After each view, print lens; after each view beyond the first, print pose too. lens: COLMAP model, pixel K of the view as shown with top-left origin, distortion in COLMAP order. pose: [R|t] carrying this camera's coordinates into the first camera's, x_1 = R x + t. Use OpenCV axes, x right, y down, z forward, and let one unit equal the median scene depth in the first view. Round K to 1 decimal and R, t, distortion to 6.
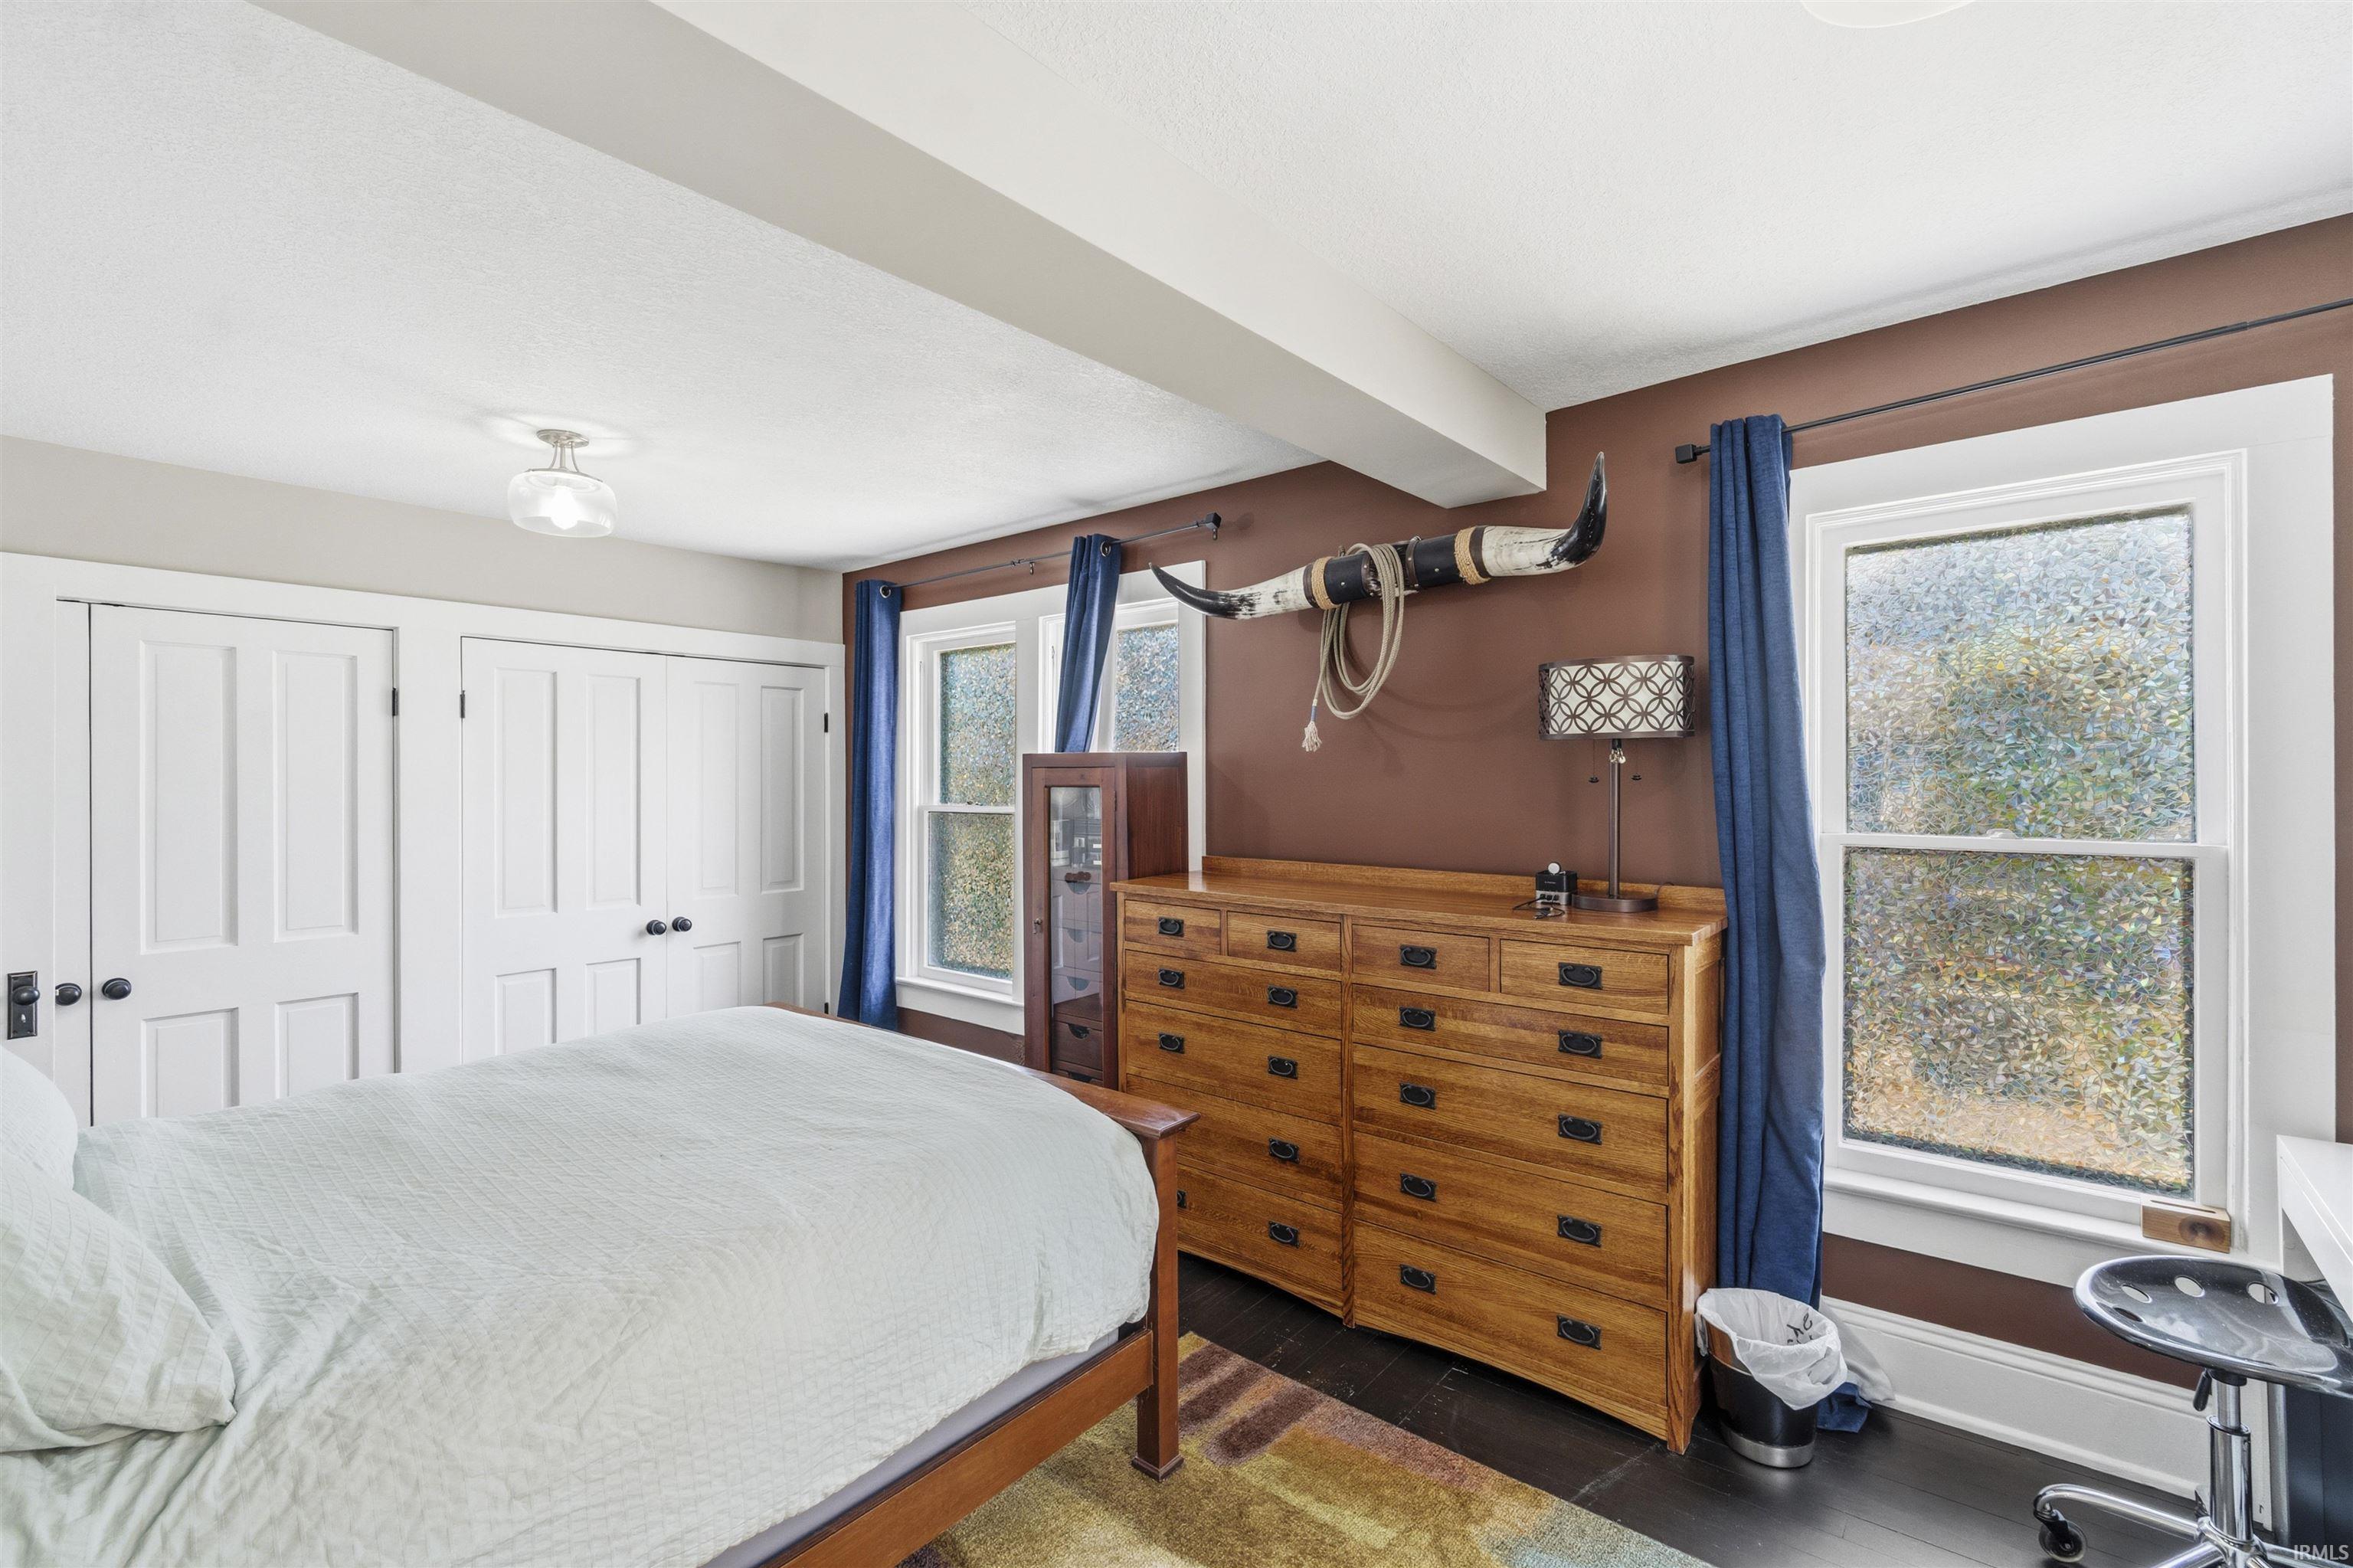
lens RADIAL K [[1019.7, 0, 1163.7], [0, 1019.7, 776.1], [0, 0, 1]] dist [0.003637, -0.000149]
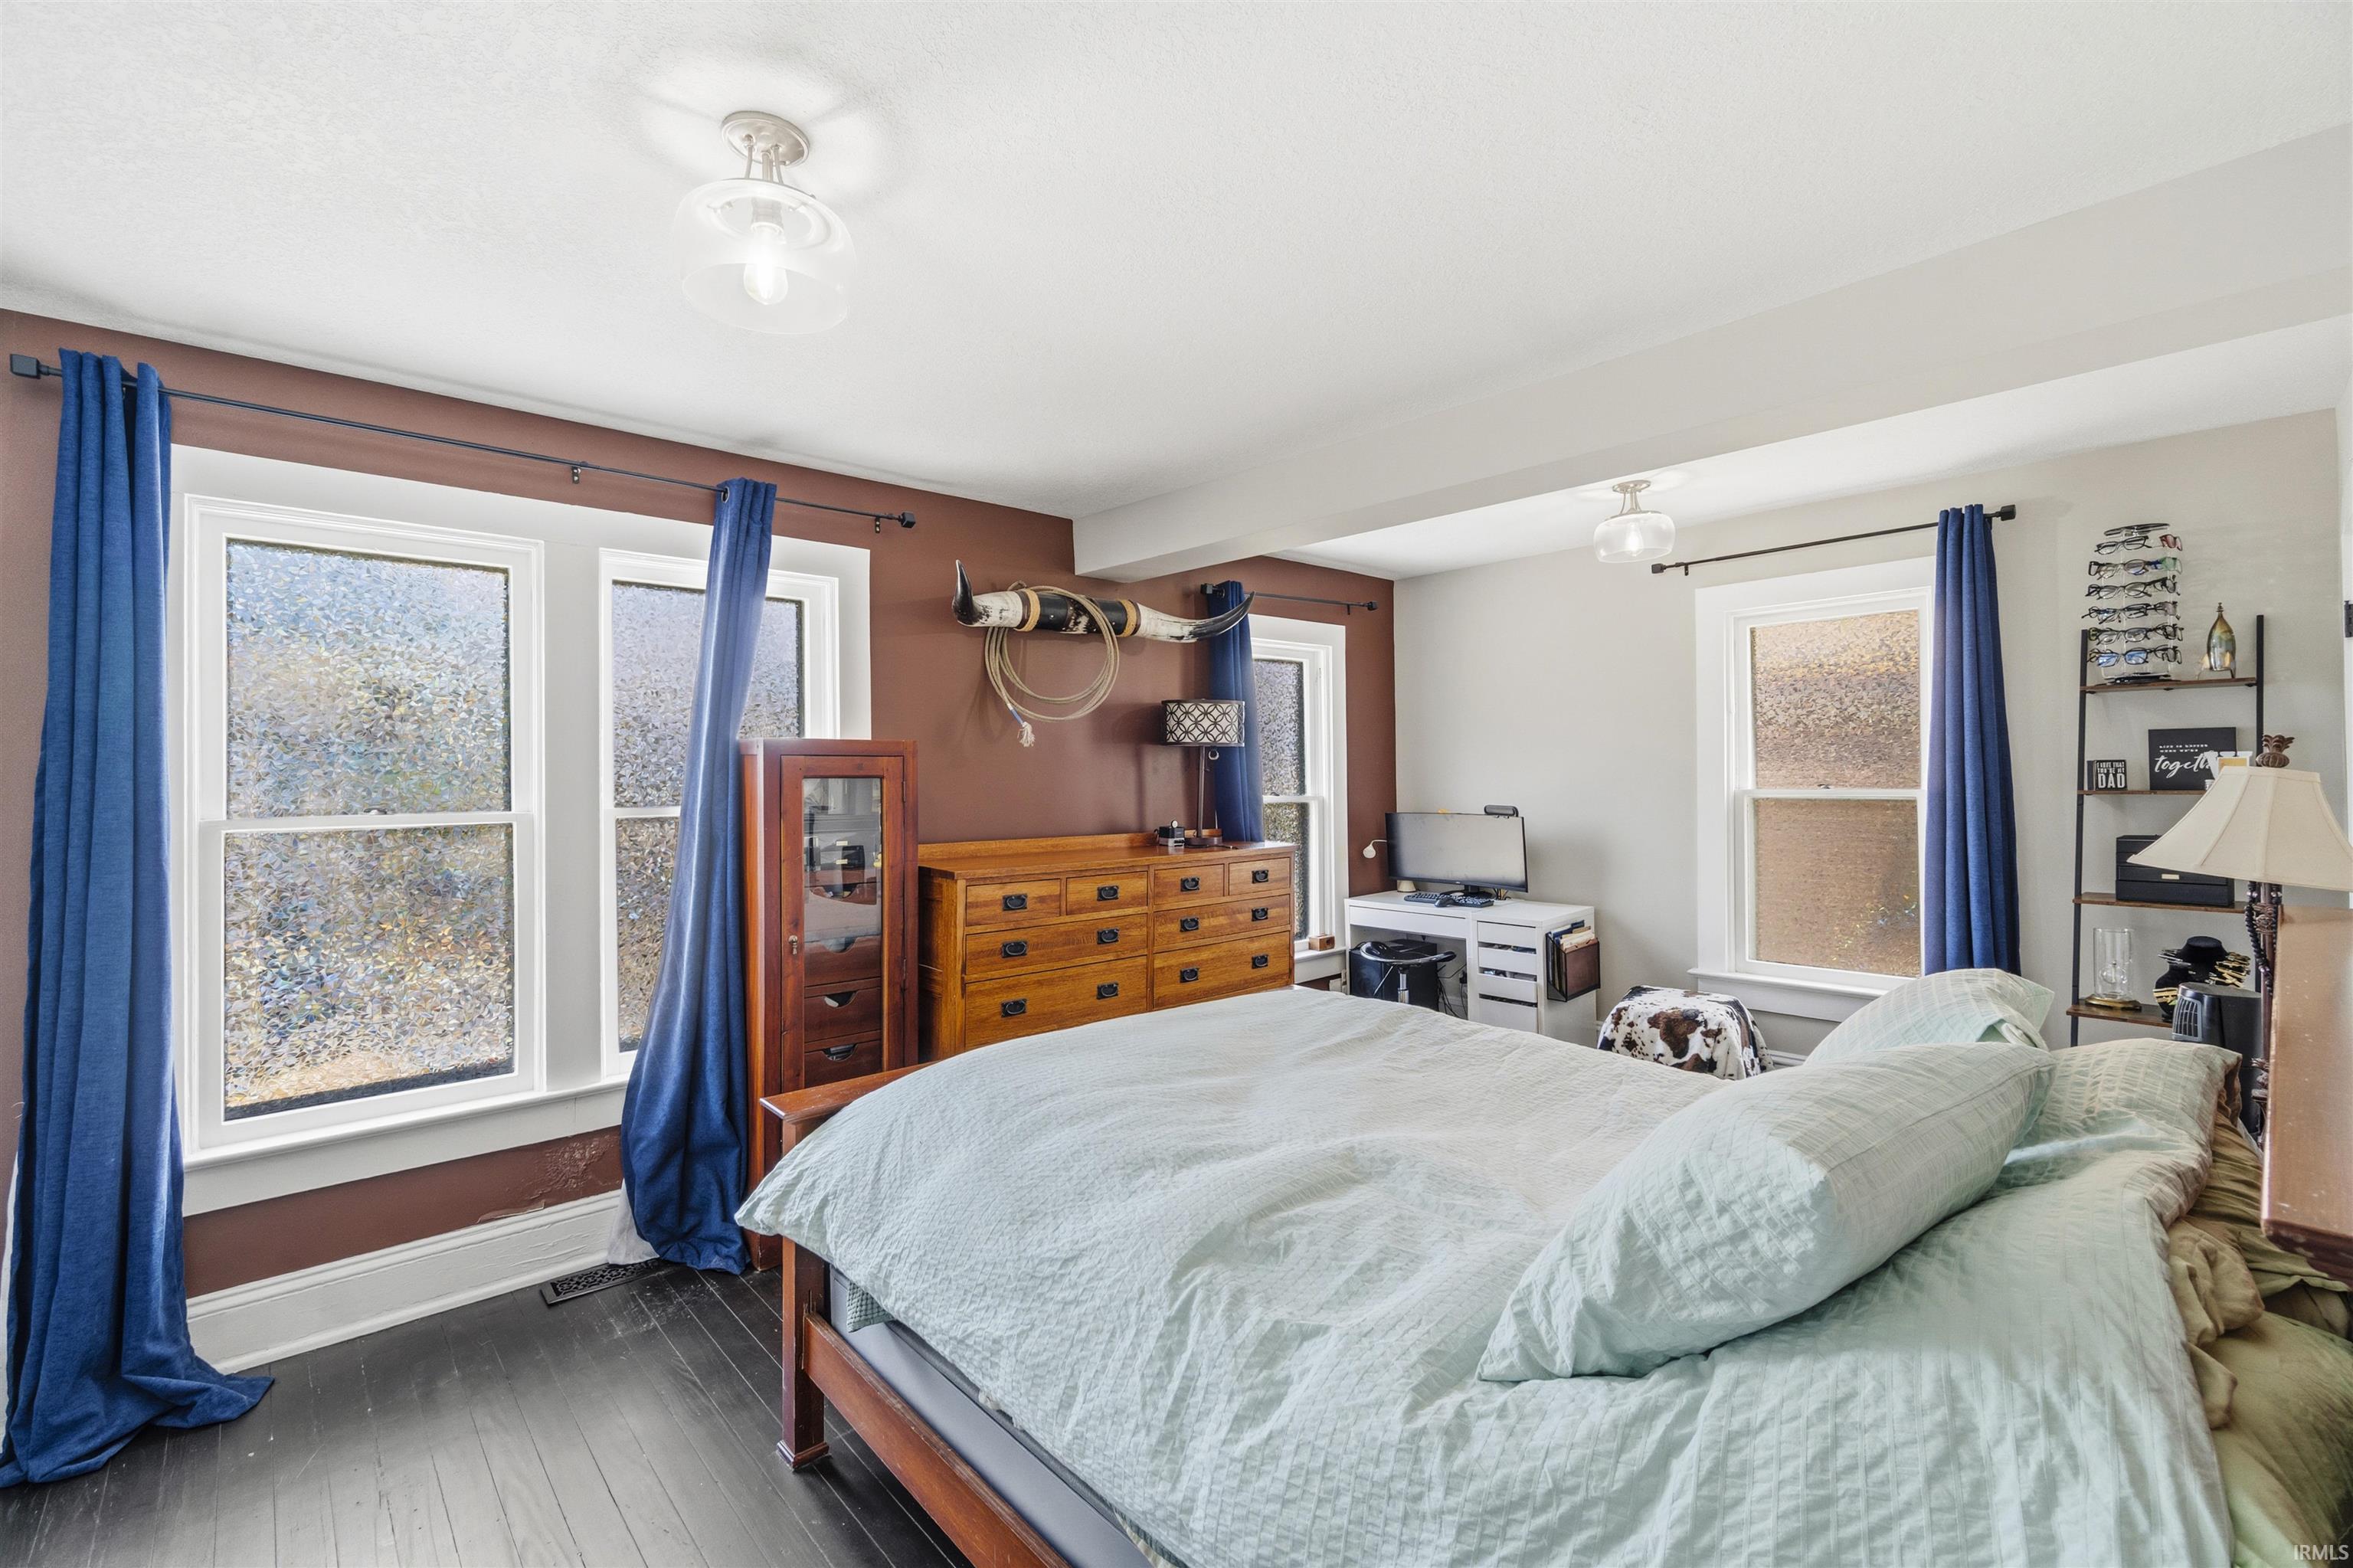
lens RADIAL K [[1019.7, 0, 1164.8], [0, 1019.7, 781.1], [0, 0, 1]] dist [0.003637, -0.000149]
pose [[0.147731, 0.003352, 0.989022, -1.119993], [0.014871, 0.999874, -0.005610, 0.027554], [-0.988916, 0.015536, 0.147663, 0.716304]]
